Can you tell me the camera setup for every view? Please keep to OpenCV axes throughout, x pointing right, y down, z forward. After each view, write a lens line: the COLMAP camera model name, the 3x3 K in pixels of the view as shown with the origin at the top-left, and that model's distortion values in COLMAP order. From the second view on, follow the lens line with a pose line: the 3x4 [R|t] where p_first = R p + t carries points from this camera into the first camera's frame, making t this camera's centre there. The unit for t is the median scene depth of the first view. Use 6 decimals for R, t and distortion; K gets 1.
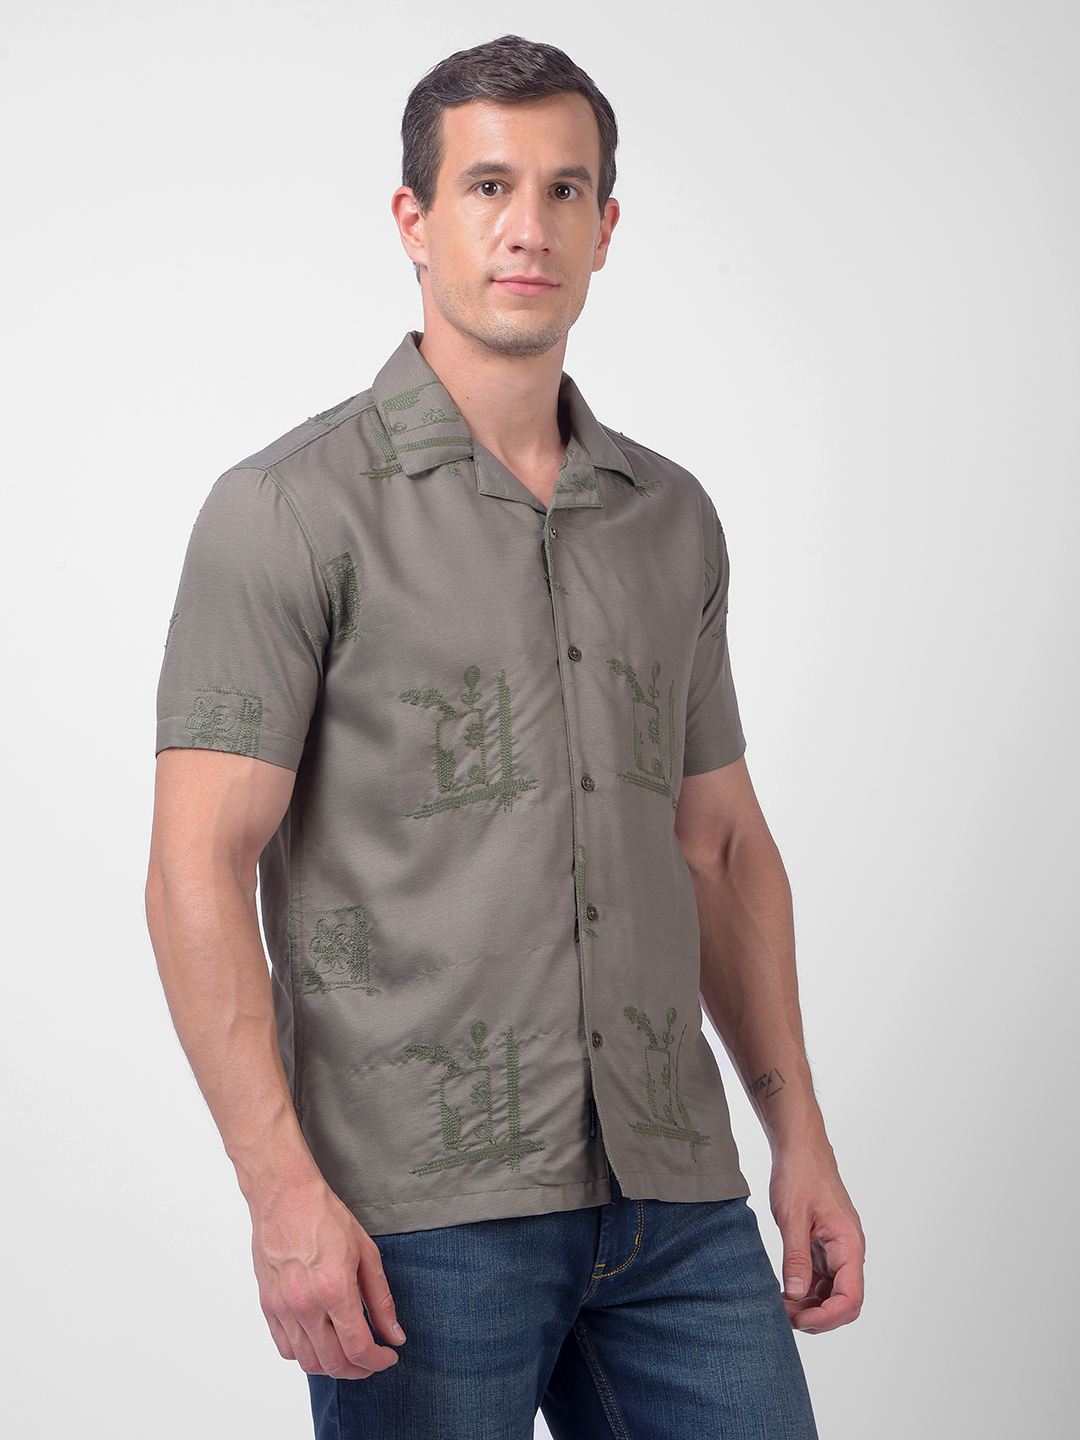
lens RADIAL K [[3889.9, 0, 540.0], [0, 3889.9, 720.0], [0, 0, 1]] dist [0.067492, -0.058896]
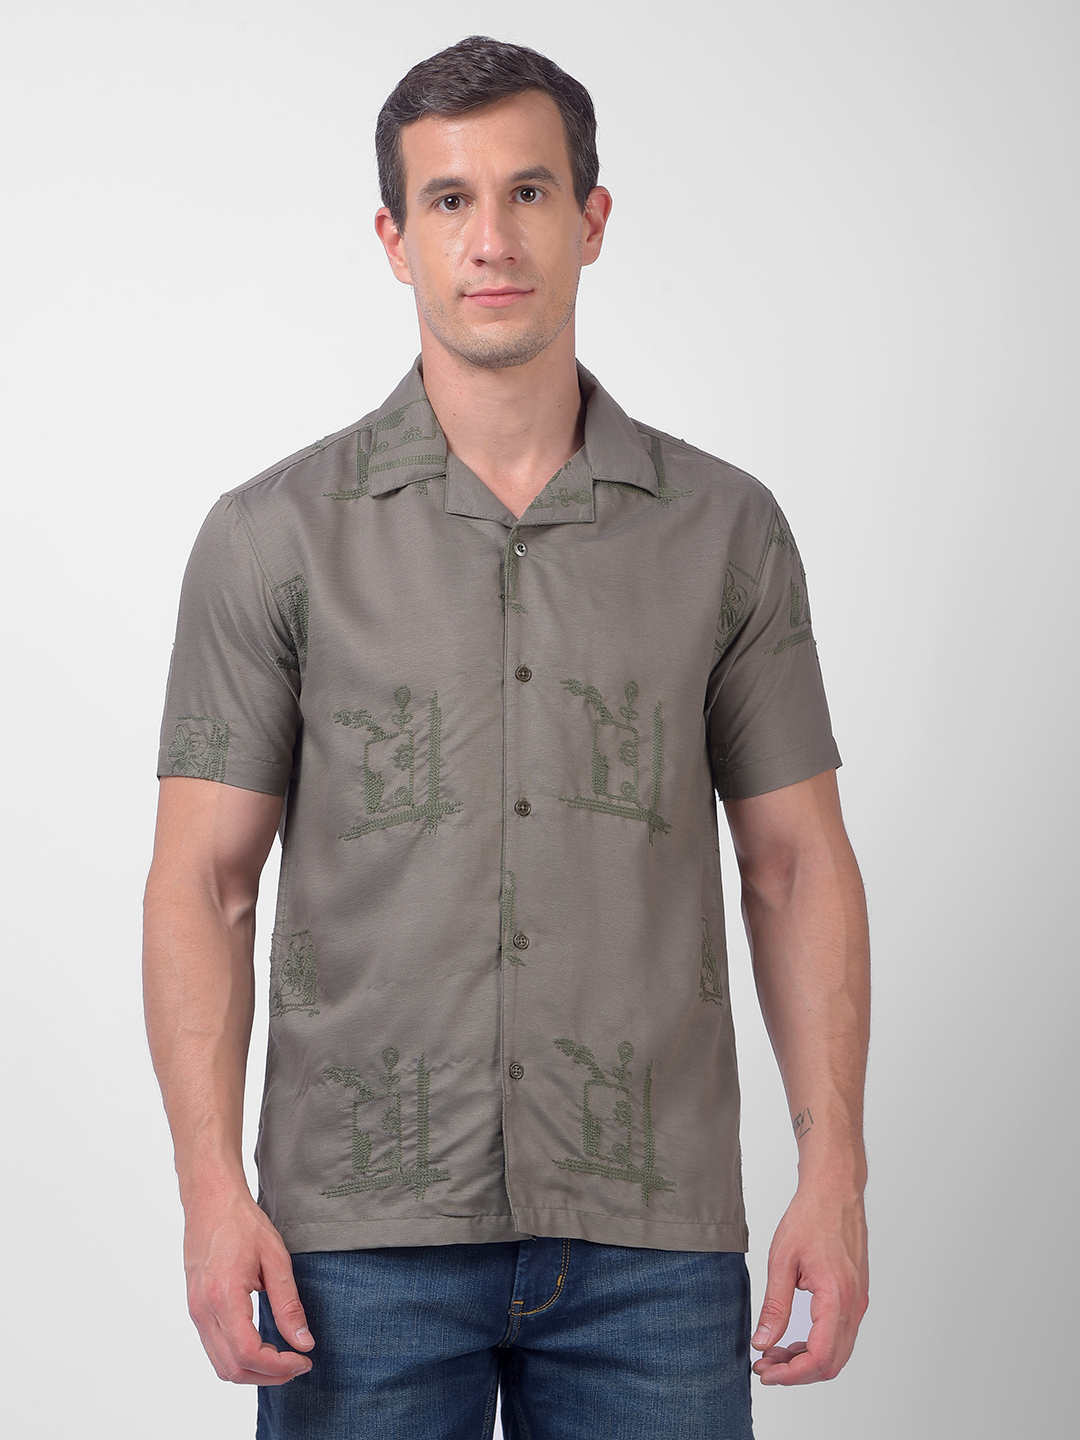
lens RADIAL K [[3889.9, 0, 540.0], [0, 3889.9, 720.0], [0, 0, 1]] dist [0.067492, -0.058896]
pose [[0.848635, 0.001893, -0.528976, 0.534821], [-0.002159, 0.999998, 0.000116, -0.005701], [0.528975, 0.001043, 0.848637, 0.178159]]
